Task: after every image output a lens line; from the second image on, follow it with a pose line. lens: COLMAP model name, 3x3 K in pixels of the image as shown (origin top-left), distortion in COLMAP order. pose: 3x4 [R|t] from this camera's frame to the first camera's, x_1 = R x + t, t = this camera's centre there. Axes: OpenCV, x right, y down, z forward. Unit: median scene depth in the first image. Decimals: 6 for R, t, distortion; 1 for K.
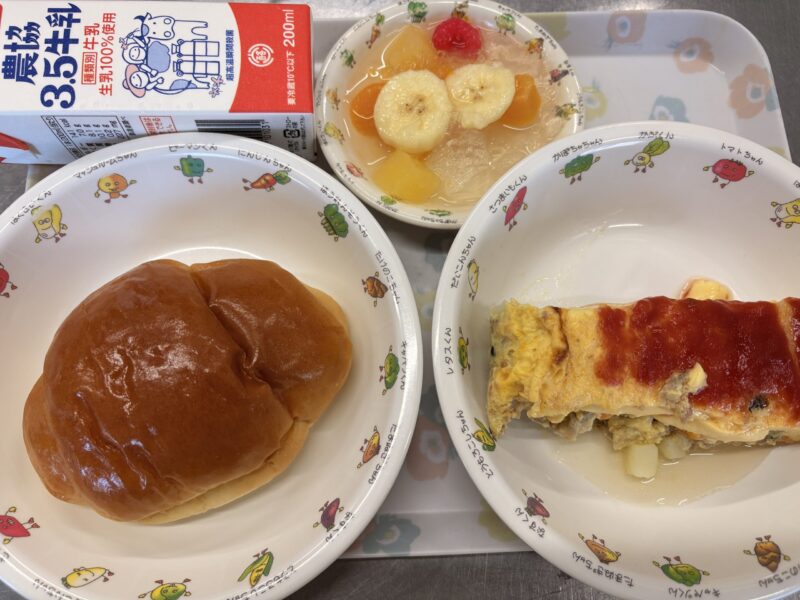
lens RADIAL K [[616.3, 0, 400.0], [0, 616.3, 300.0], [0, 0, 1]] dist [-0.014378, -0.018668]
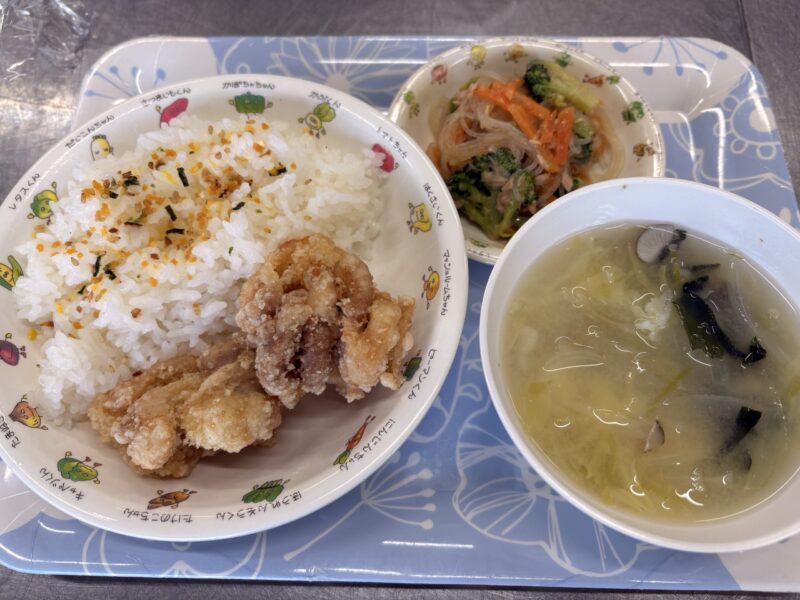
lens RADIAL K [[616.3, 0, 400.0], [0, 616.3, 300.0], [0, 0, 1]] dist [-0.014378, -0.018668]
pose [[0.900808, 0.387343, -0.196238, 0.879810], [-0.412793, 0.904125, -0.110276, 0.094658], [0.134708, 0.180343, 0.974336, 0.084608]]
